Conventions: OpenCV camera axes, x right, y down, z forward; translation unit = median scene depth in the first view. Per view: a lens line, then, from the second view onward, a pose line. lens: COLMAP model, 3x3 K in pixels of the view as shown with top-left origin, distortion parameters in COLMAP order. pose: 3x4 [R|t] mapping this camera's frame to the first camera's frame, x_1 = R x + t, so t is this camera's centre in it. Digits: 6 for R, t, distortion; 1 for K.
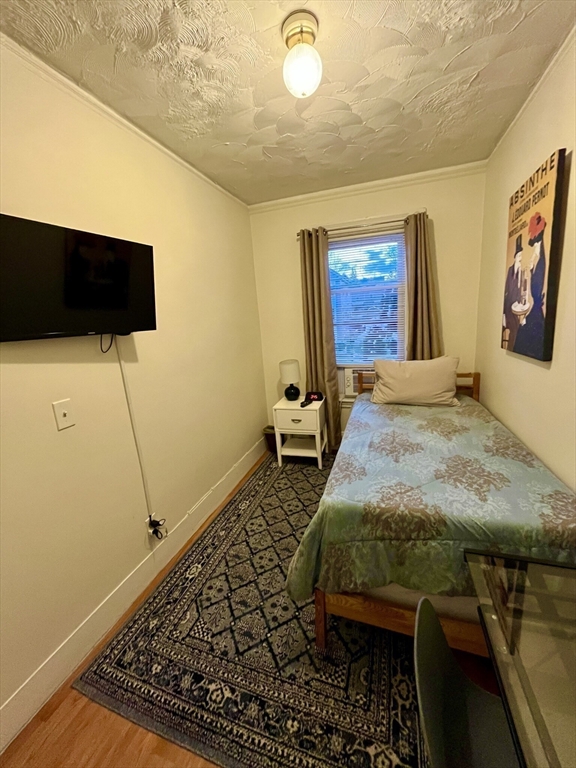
lens RADIAL K [[309.7, 0, 287.4], [0, 309.7, 387.9], [0, 0, 1]] dist [0.002282, -0.000181]
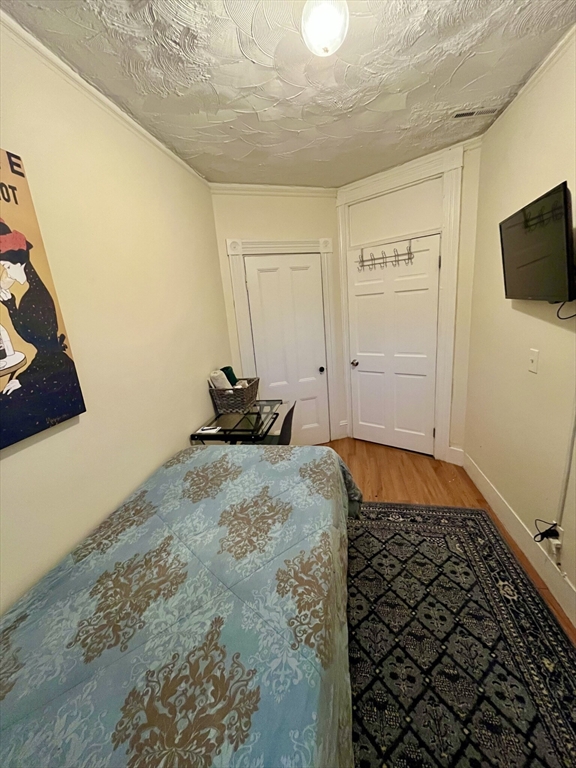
lens RADIAL K [[309.7, 0, 291.1], [0, 309.7, 380.9], [0, 0, 1]] dist [0.002282, -0.000181]
pose [[-0.978111, 0.180761, -0.103079, 0.317874], [0.114908, 0.882188, 0.456662, -0.452000], [0.173482, 0.434821, -0.883648, 1.691871]]
